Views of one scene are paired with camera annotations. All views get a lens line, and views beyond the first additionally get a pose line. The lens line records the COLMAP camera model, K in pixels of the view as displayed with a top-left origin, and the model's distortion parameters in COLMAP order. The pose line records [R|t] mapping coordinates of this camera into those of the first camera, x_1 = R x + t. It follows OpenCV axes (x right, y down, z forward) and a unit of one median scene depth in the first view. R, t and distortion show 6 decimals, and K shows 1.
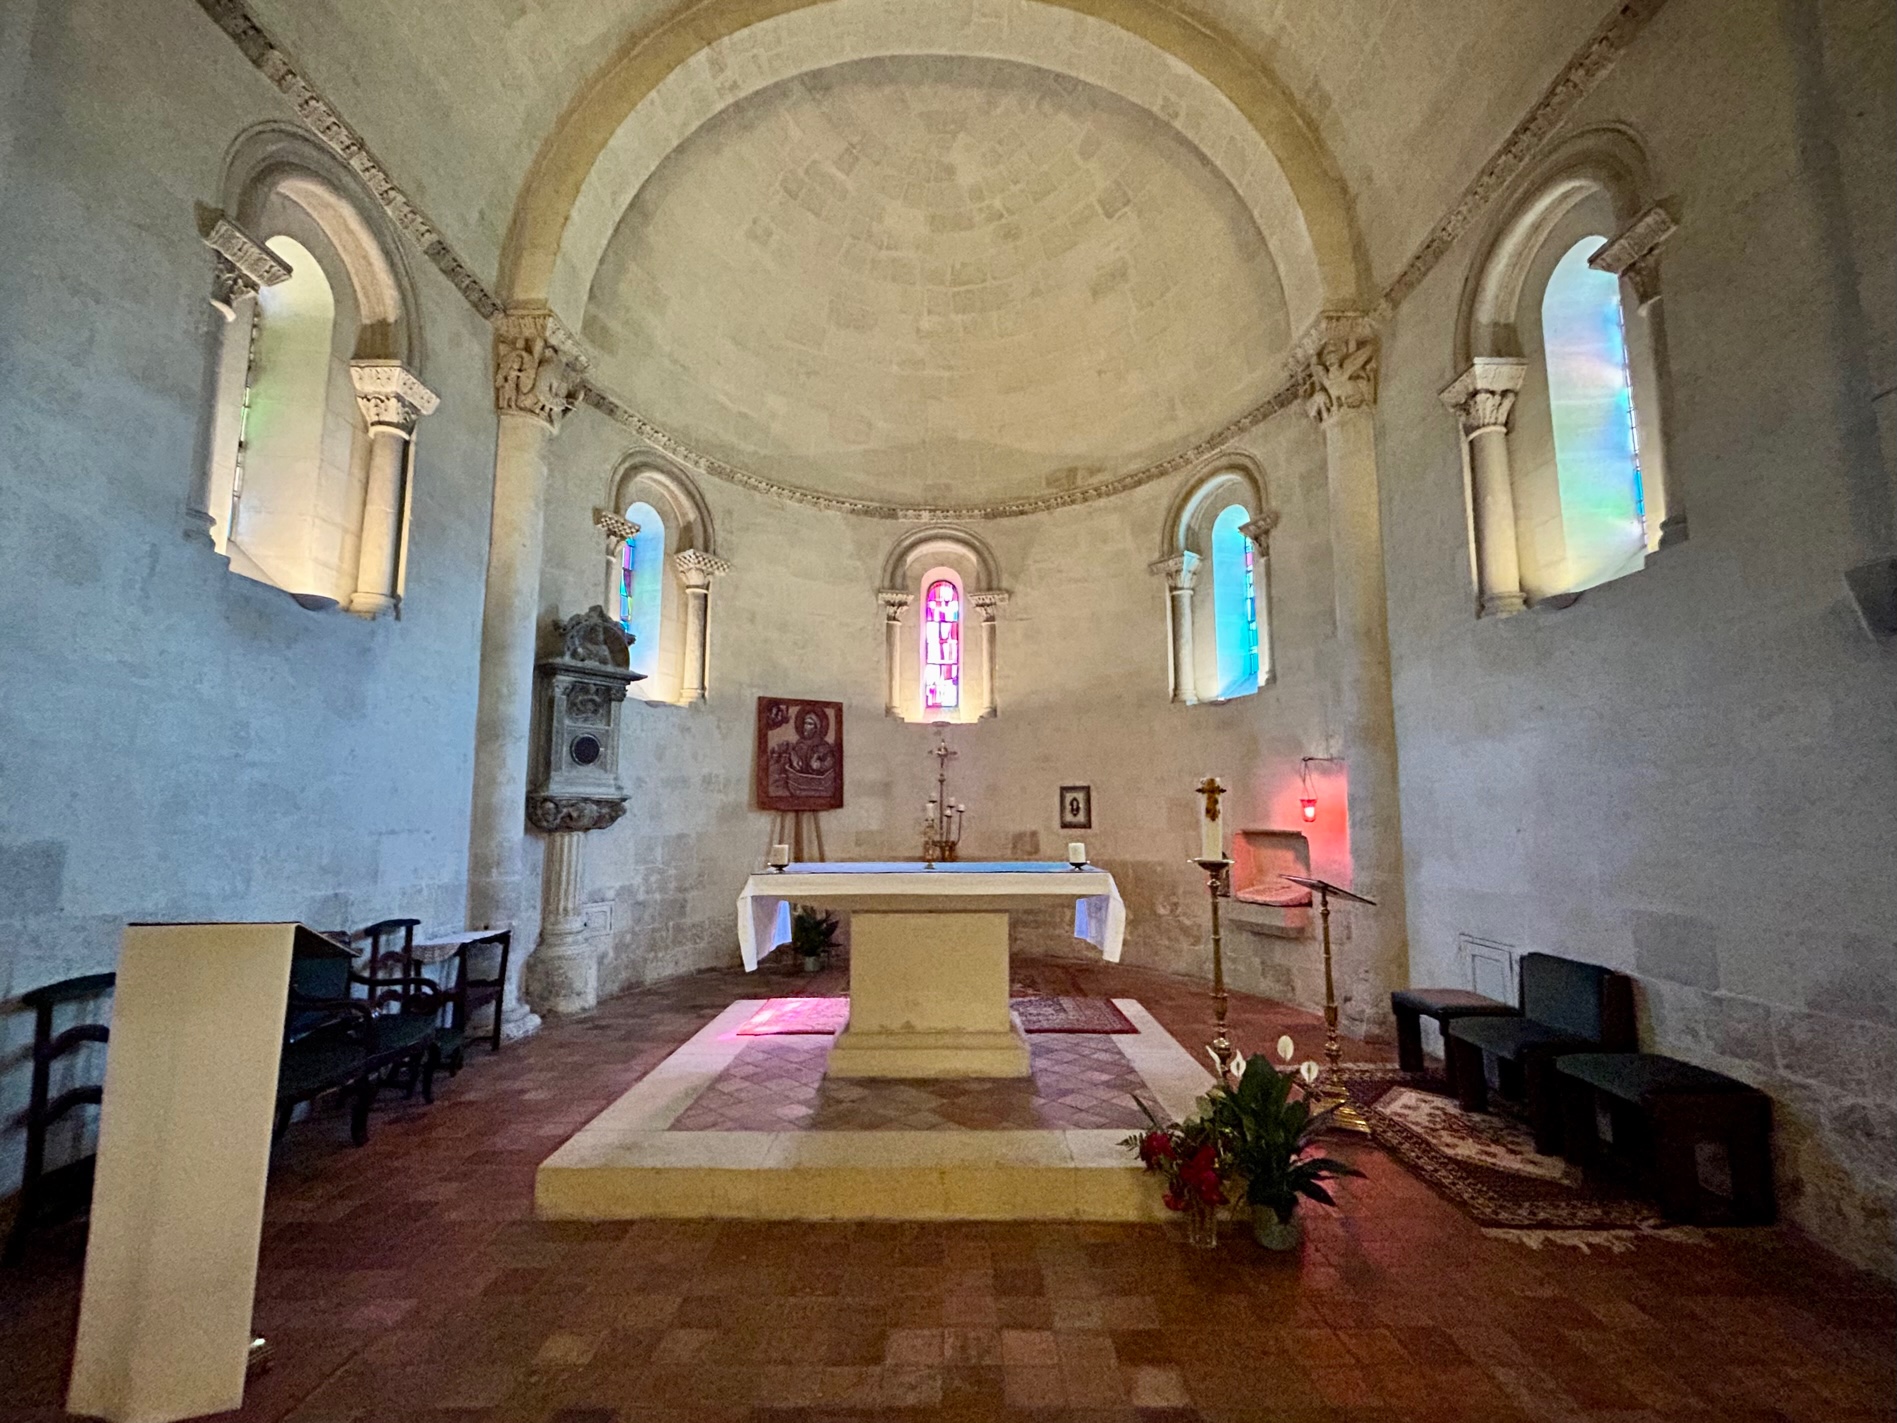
lens RADIAL K [[809.3, 0, 948.5], [0, 809.3, 711.5], [0, 0, 1]] dist [0.000413, -0.000007]
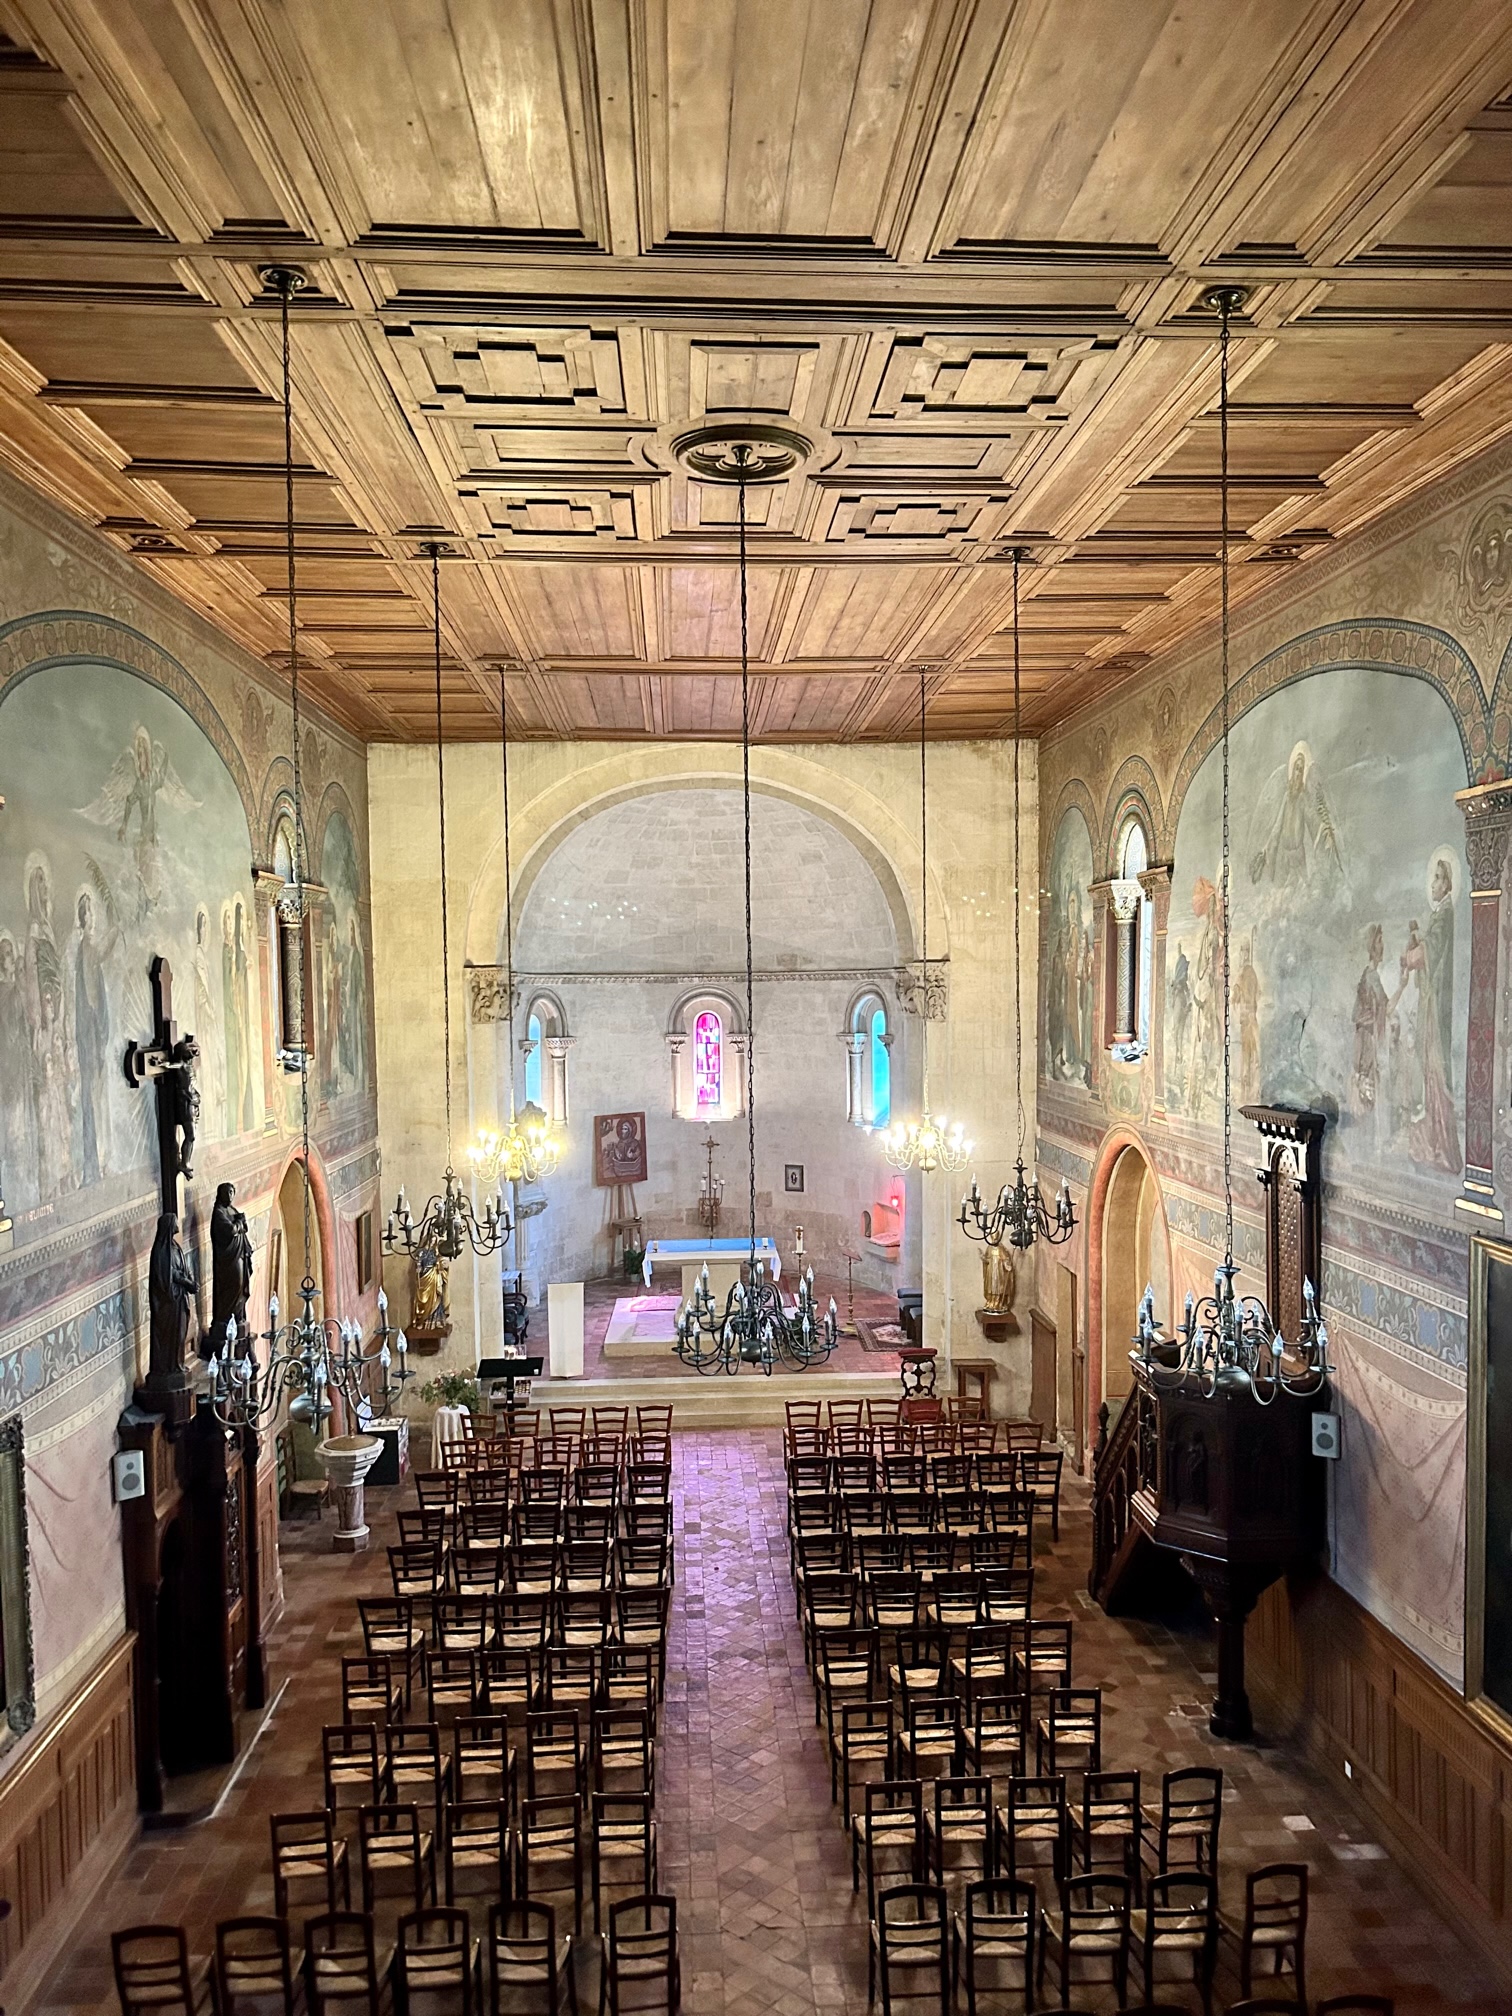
lens RADIAL K [[1504.6, 0, 758.0], [0, 1504.6, 1034.0], [0, 0, 1]] dist [0.035582, -0.071650]
pose [[0.999212, -0.013449, 0.037330, -0.020394], [0.007073, 0.986109, 0.165949, -0.643314], [-0.039044, -0.165554, 0.985427, -1.837549]]
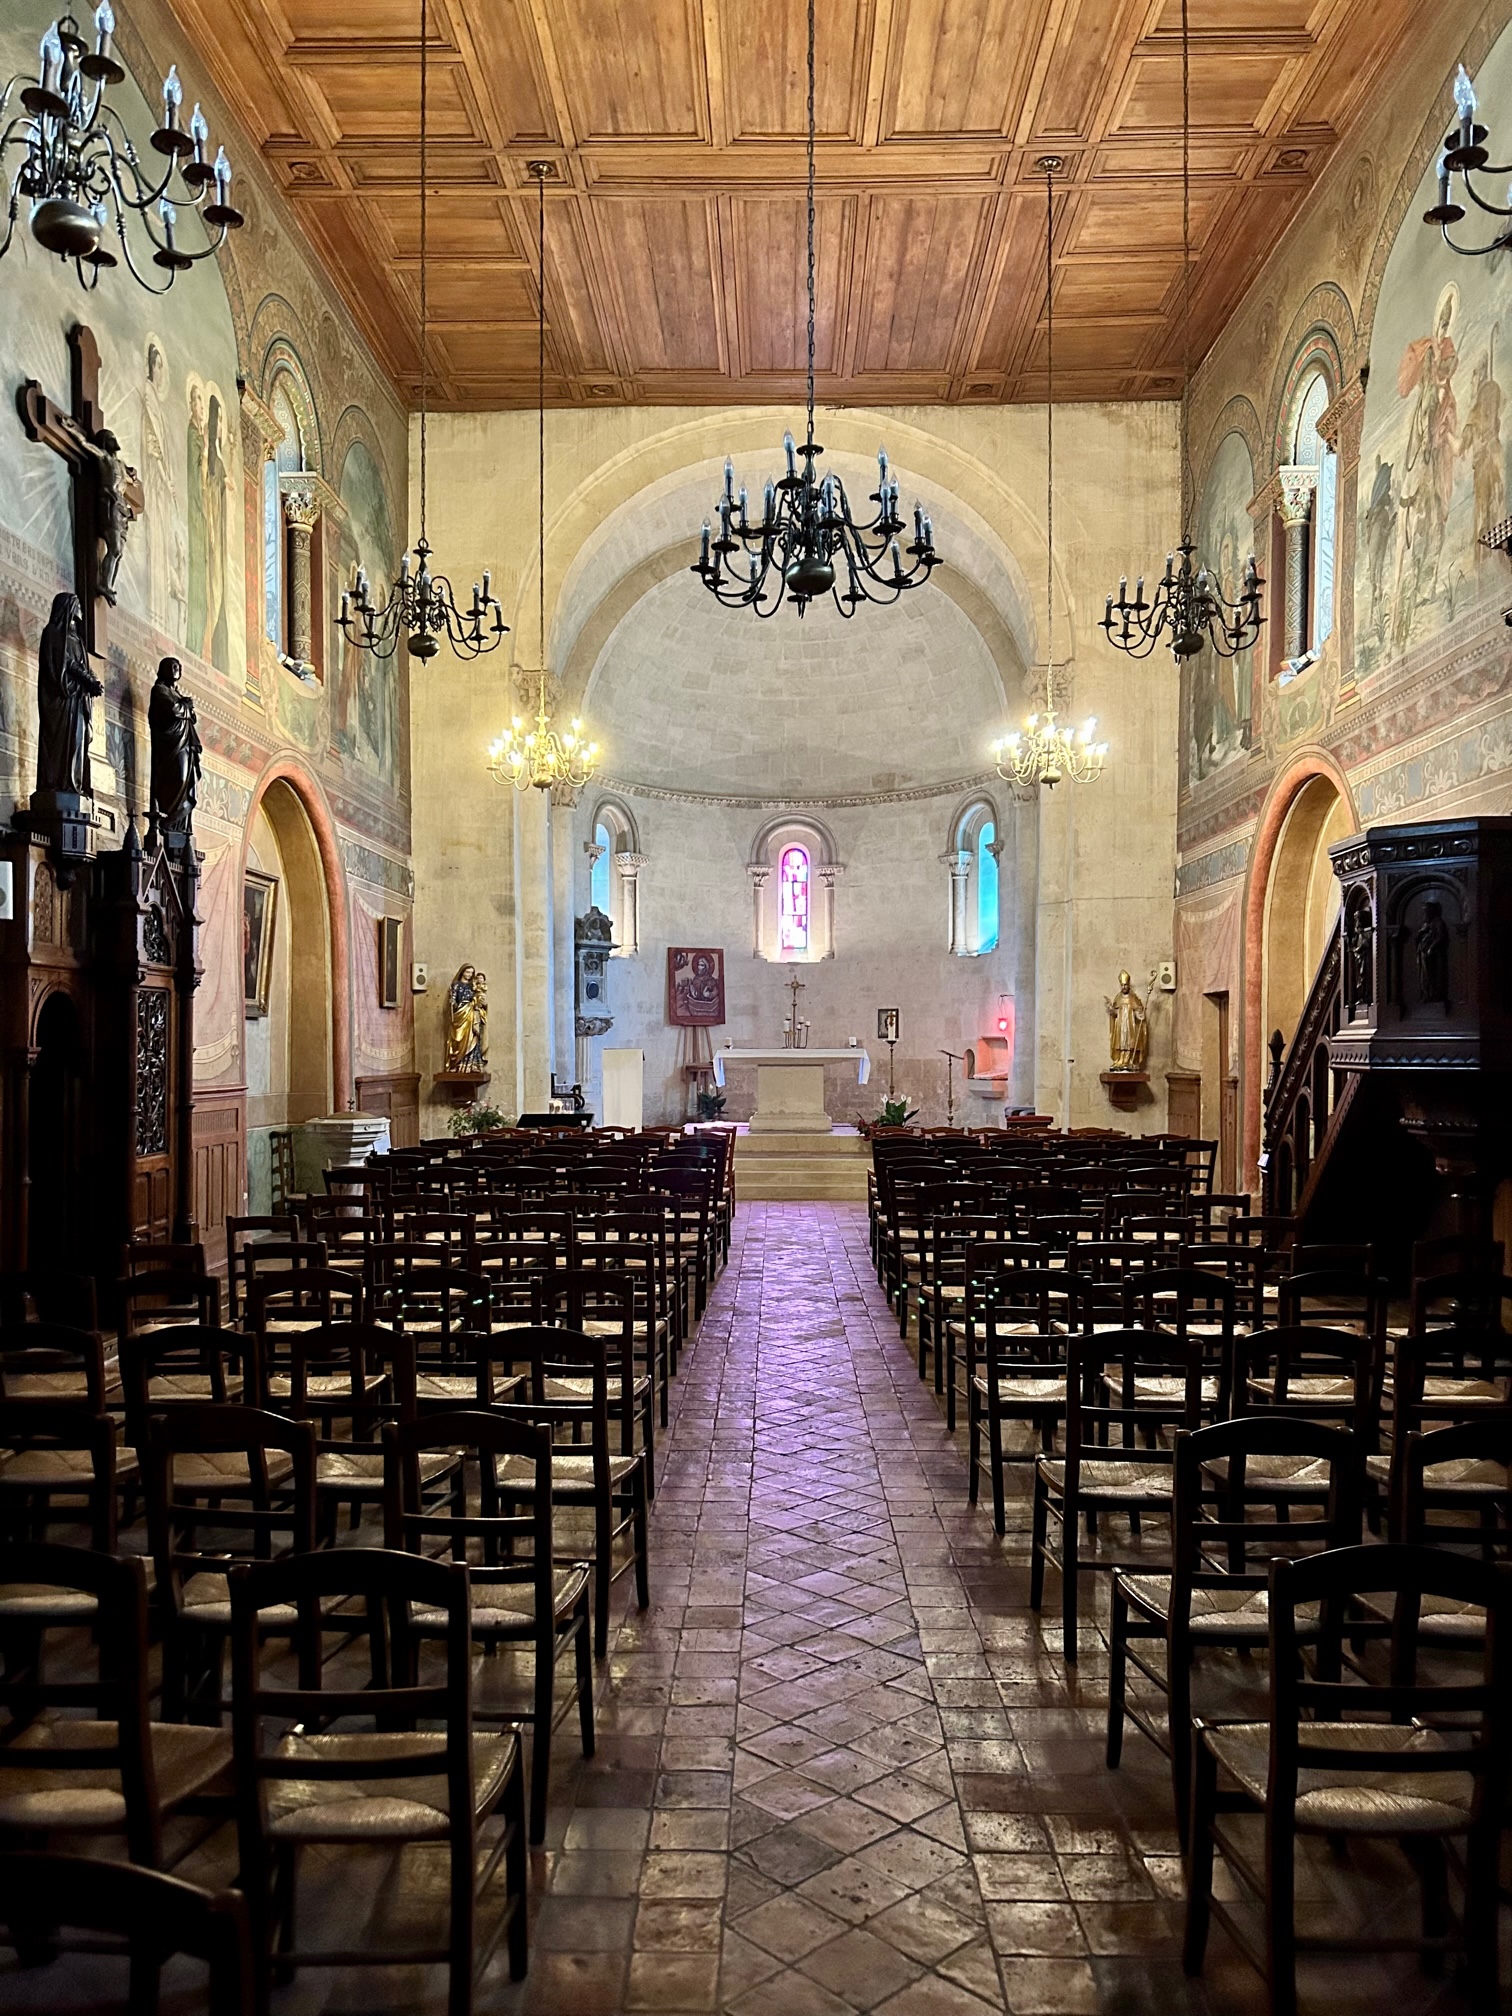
lens RADIAL K [[1499.3, 0, 730.2], [0, 1499.3, 1050.8], [0, 0, 1]] dist [0.055478, -0.144914]
pose [[0.998845, 0.001135, -0.048031, 0.005850], [0.005203, 0.991286, 0.131625, -0.181030], [0.047762, -0.131723, 0.990135, -1.615996]]
